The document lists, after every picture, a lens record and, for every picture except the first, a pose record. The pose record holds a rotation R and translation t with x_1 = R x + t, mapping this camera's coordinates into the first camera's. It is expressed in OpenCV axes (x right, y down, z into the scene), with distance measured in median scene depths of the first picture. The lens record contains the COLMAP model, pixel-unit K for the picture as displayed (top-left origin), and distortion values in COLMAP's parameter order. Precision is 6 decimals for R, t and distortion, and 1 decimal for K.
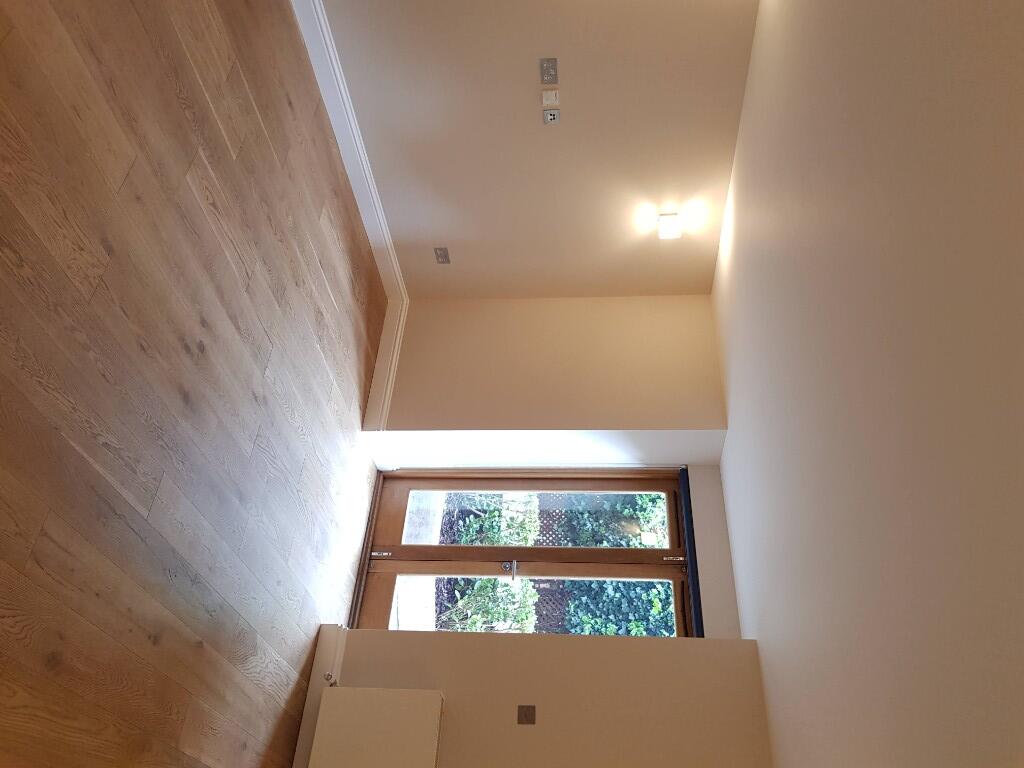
lens RADIAL K [[781.7, 0, 512.0], [0, 781.7, 384.0], [0, 0, 1]] dist [0.005316, -0.008144]
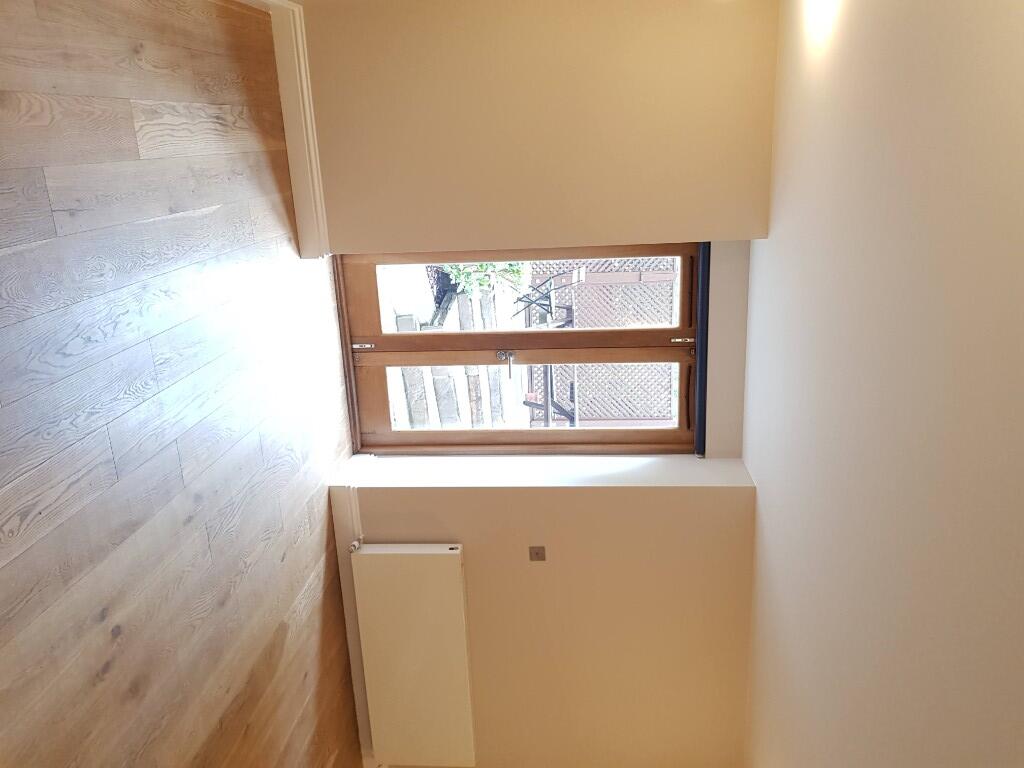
lens RADIAL K [[781.7, 0, 512.0], [0, 781.7, 384.0], [0, 0, 1]] dist [0.005316, -0.008144]
pose [[0.994682, -0.094214, -0.041602, 0.041736], [0.088649, 0.577599, 0.811493, -0.503268], [-0.052424, -0.810866, 0.582879, 0.435294]]
